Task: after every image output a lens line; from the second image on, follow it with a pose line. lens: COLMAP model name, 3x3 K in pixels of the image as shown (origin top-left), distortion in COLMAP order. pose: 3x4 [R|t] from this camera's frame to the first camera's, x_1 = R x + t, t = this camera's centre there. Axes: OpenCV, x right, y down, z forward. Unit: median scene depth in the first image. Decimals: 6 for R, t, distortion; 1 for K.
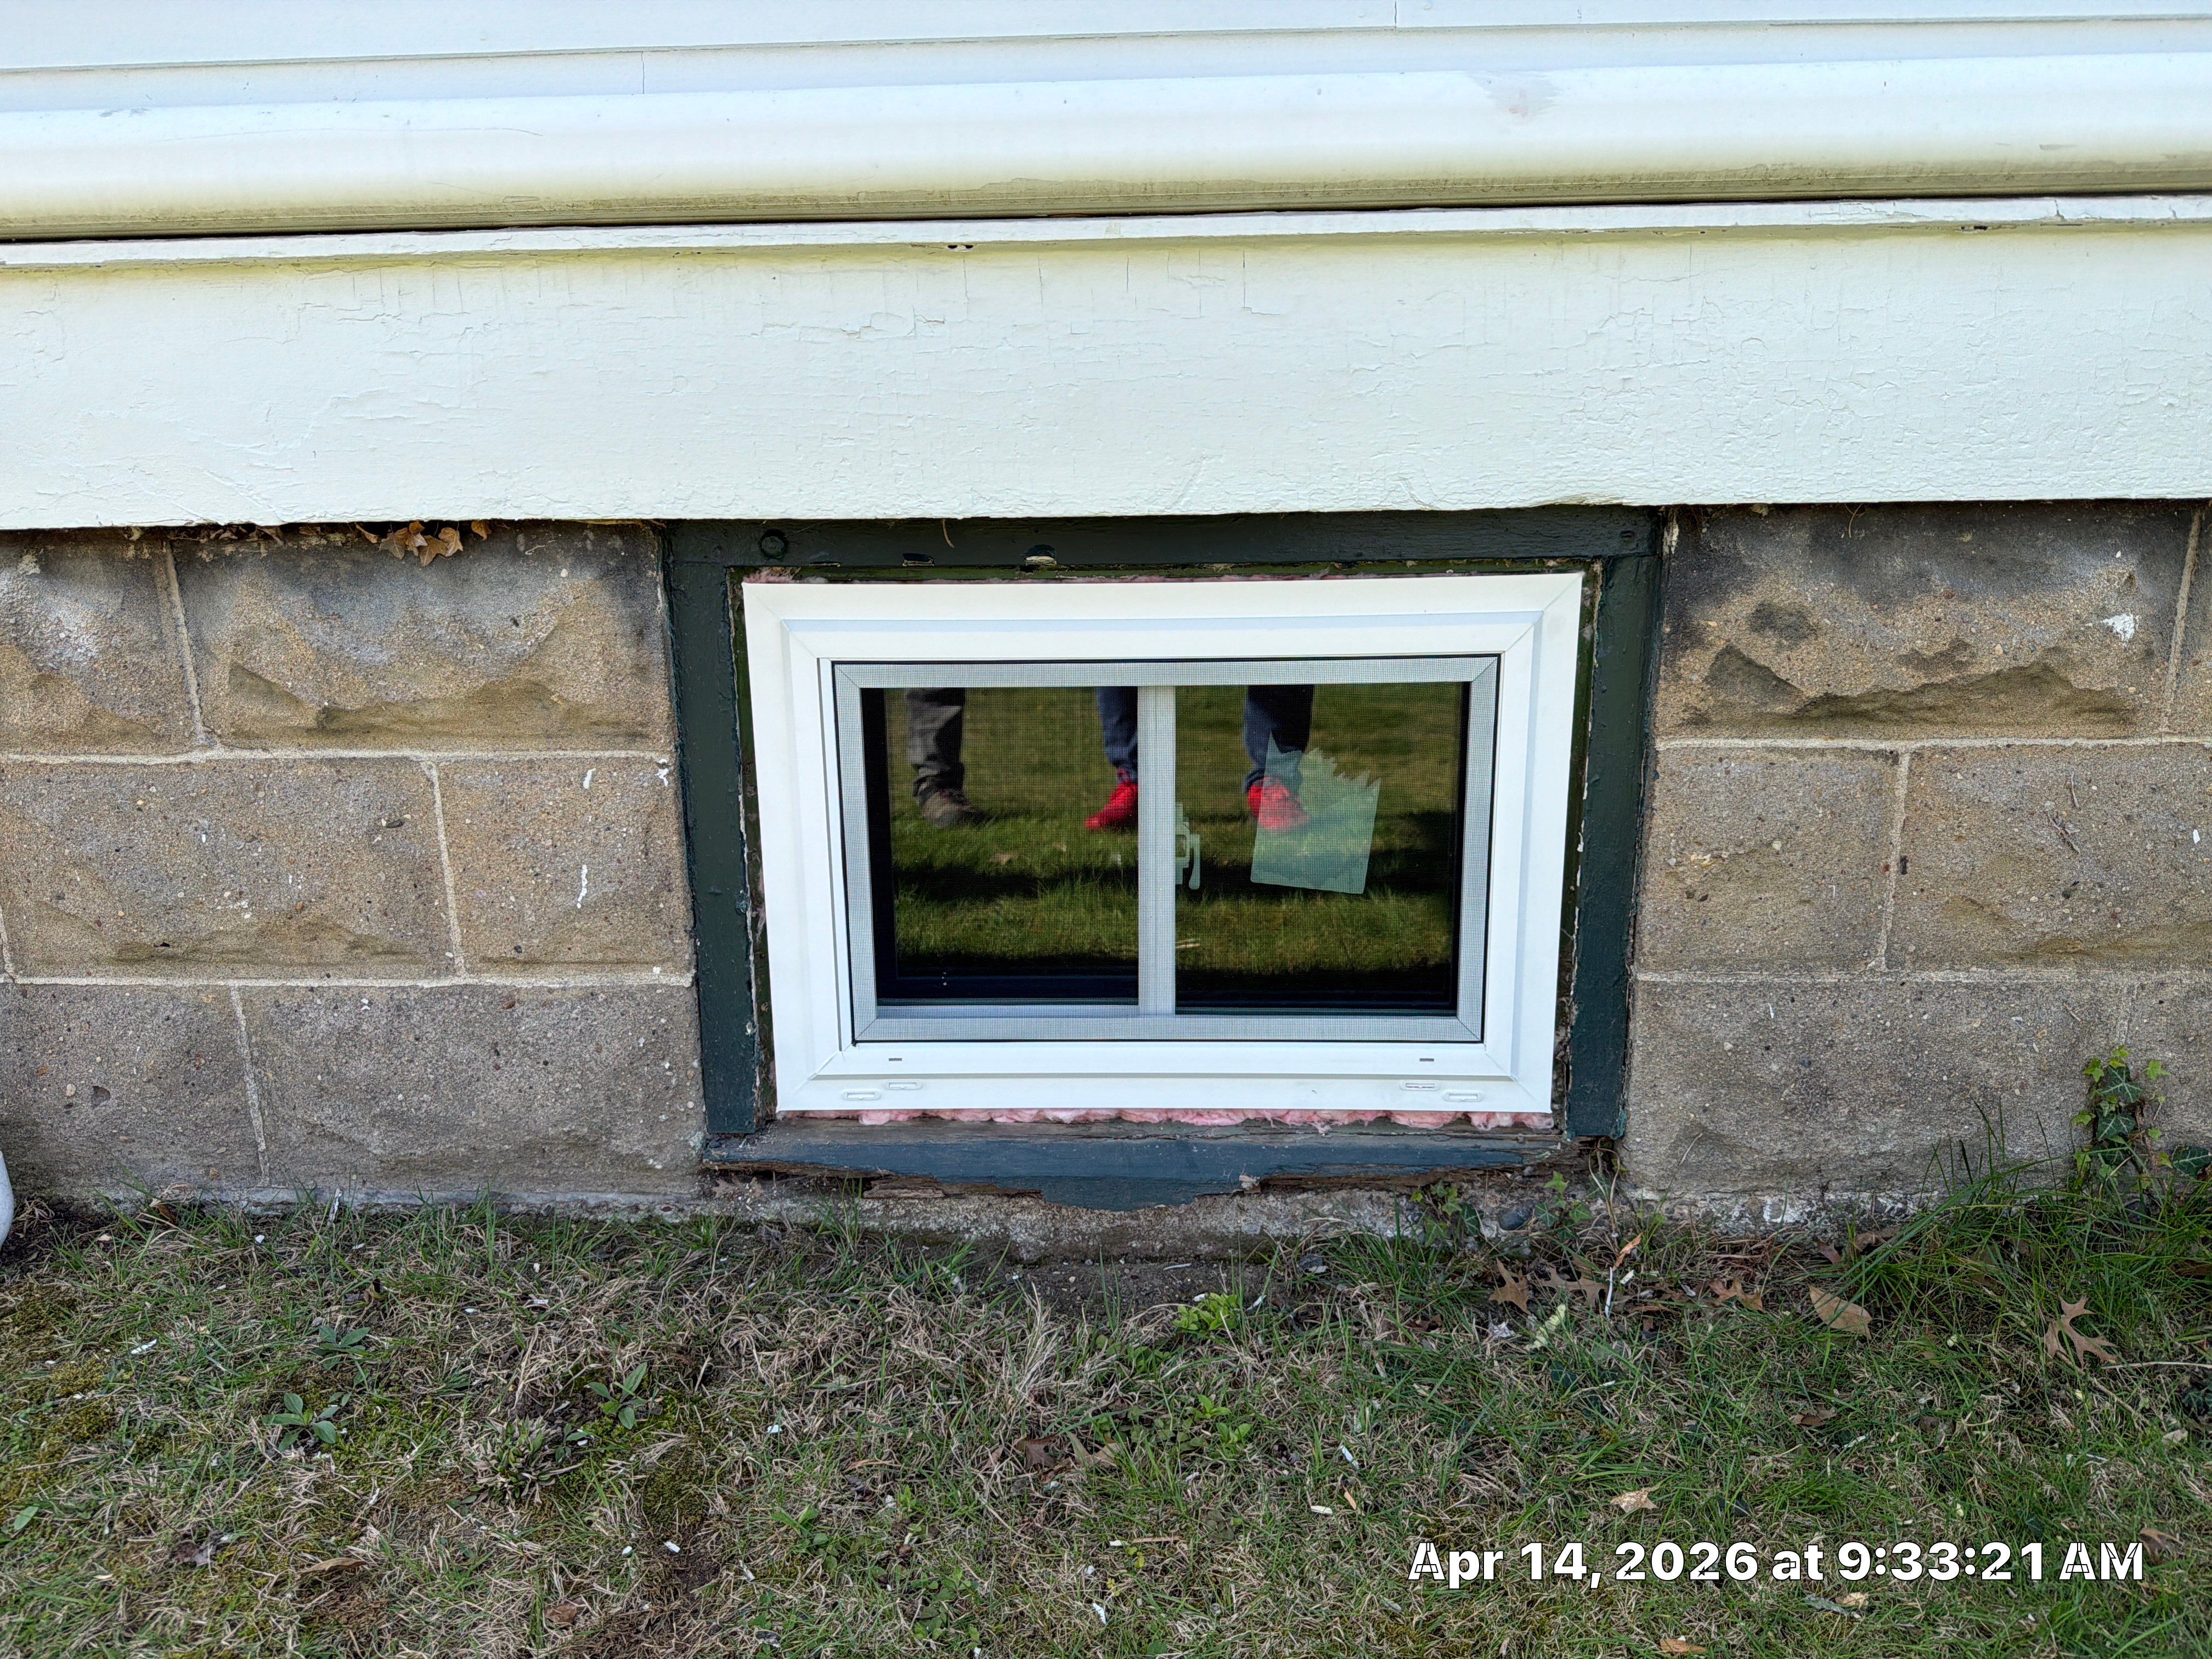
lens RADIAL K [[1596.6, 0, 1106.3], [0, 1596.6, 786.1], [0, 0, 1]] dist [0.053761, -0.072631]
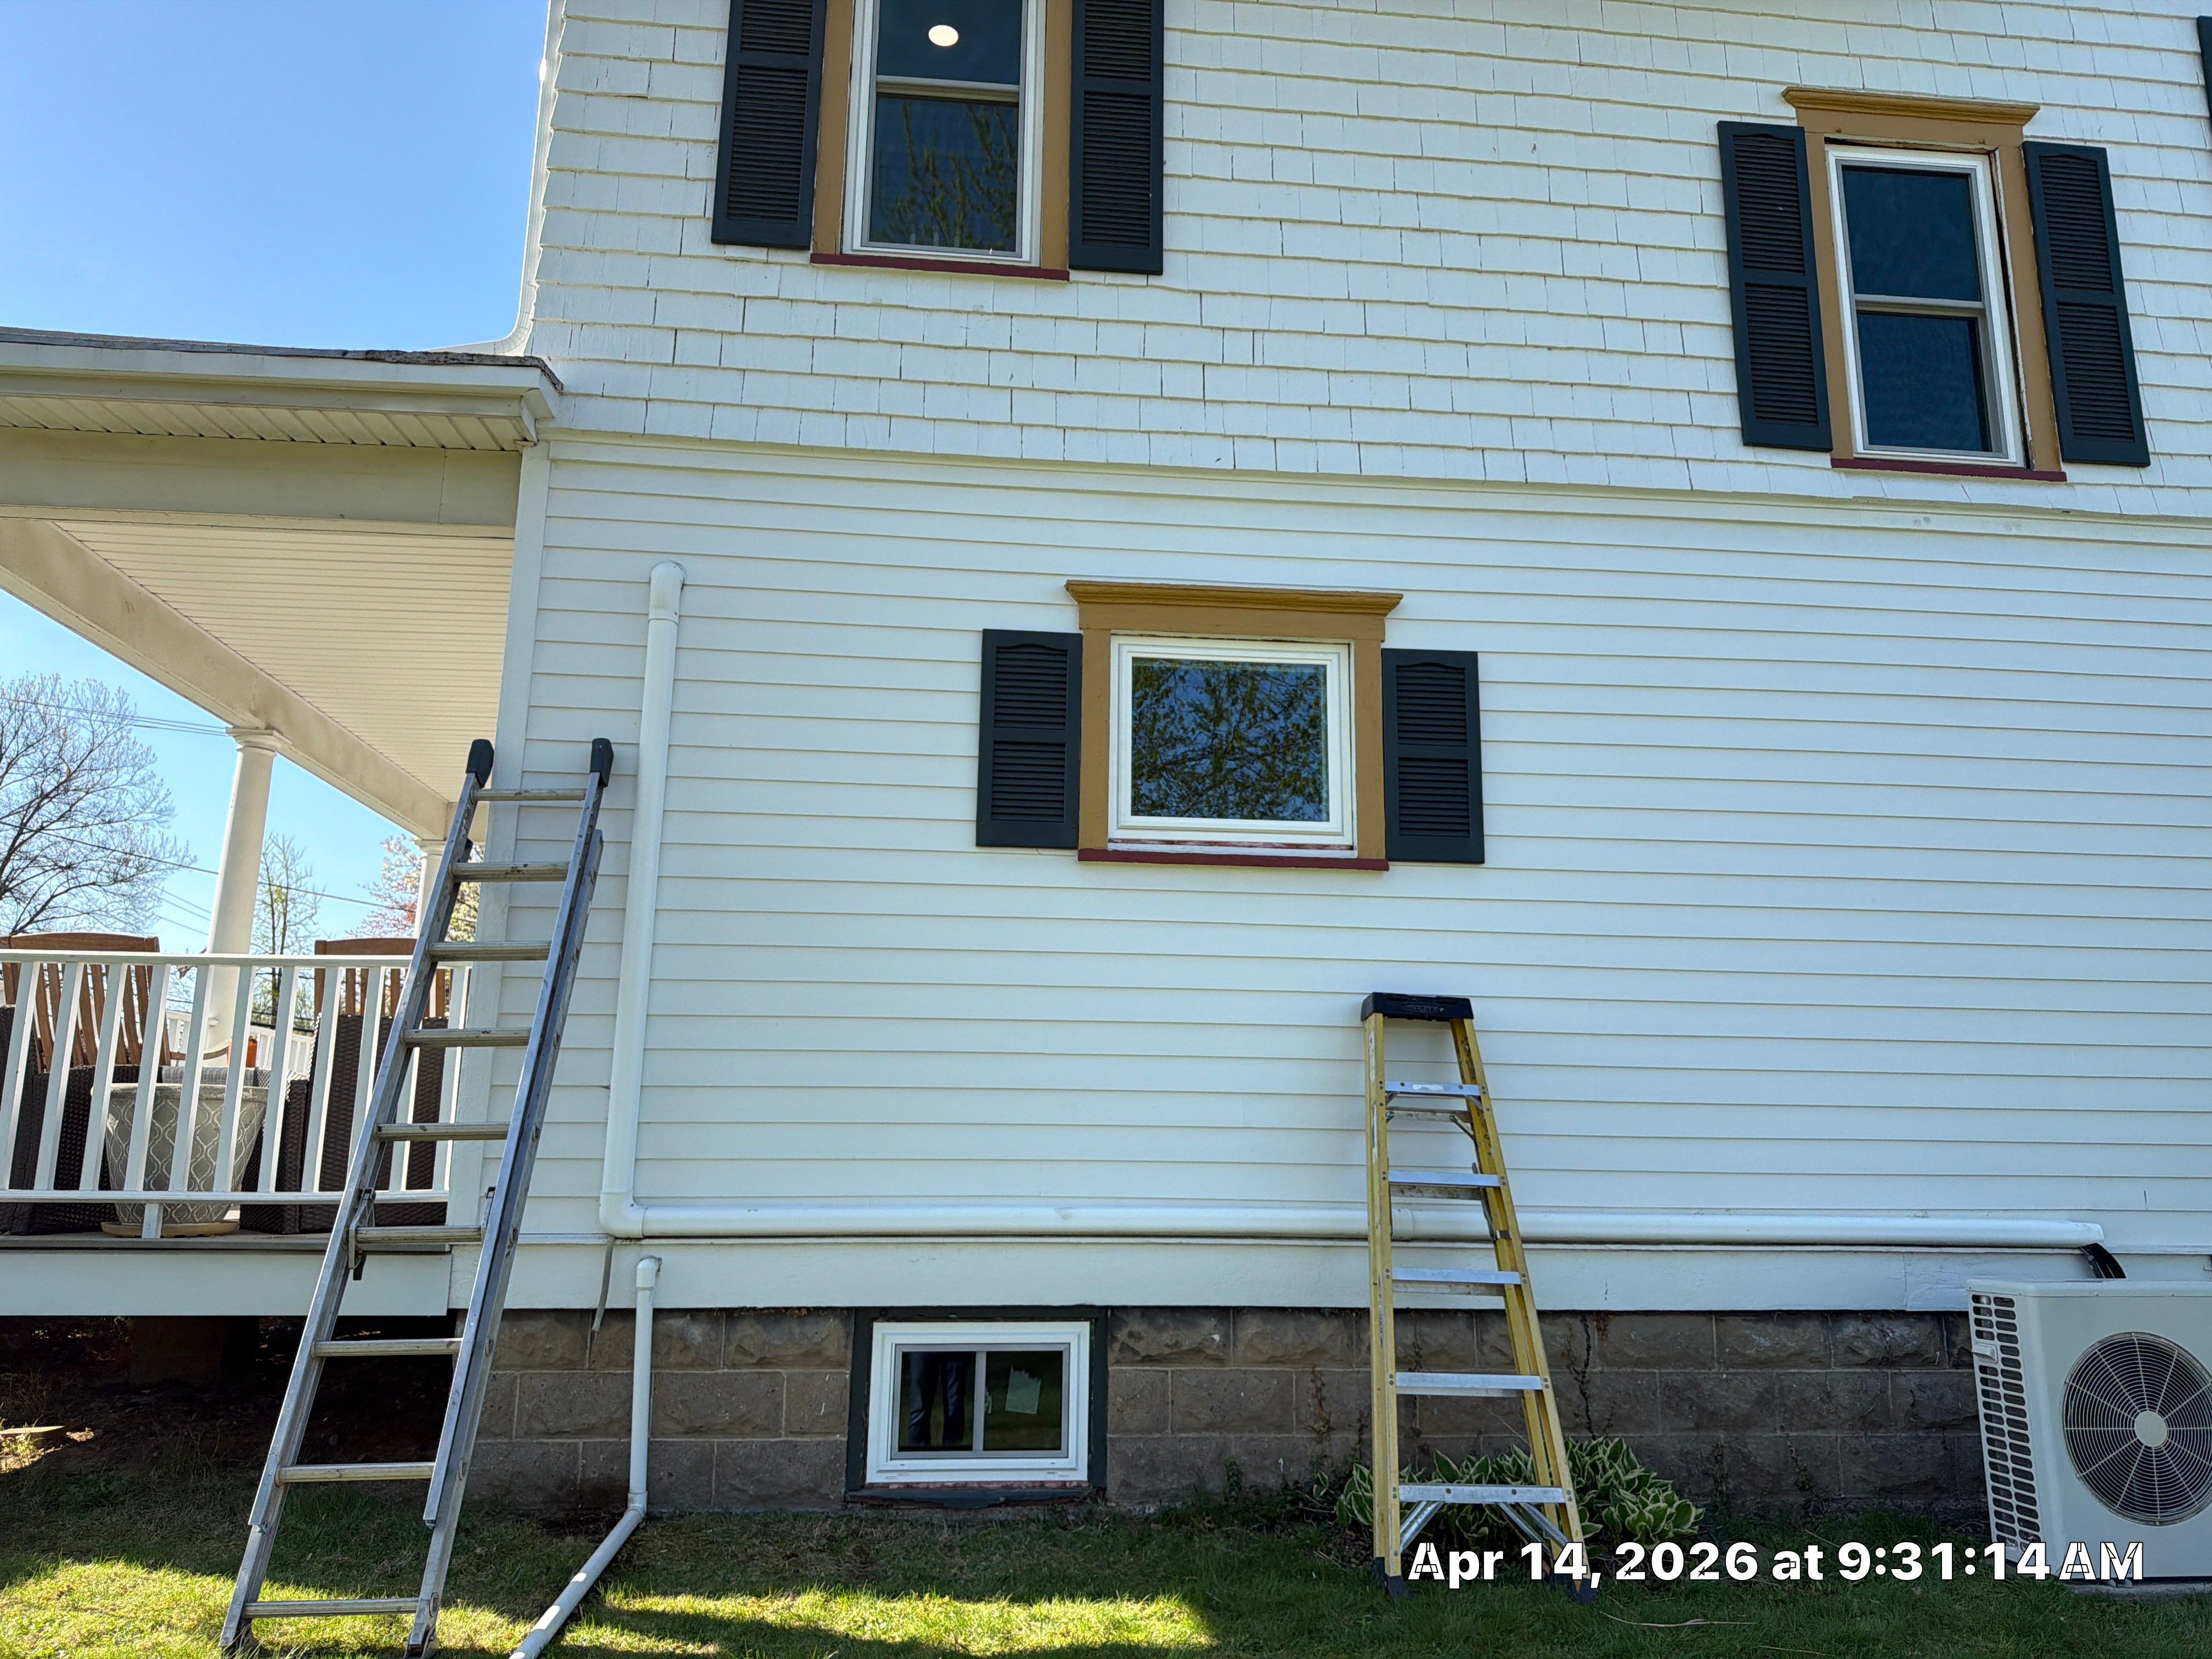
lens RADIAL K [[1596.6, 0, 1113.5], [0, 1596.6, 842.0], [0, 0, 1]] dist [0.053761, -0.072631]
pose [[0.991192, 0.048424, 0.123260, -0.184561], [0.008111, 0.906804, -0.421475, 0.449873], [-0.132182, 0.418763, 0.898424, -2.993832]]
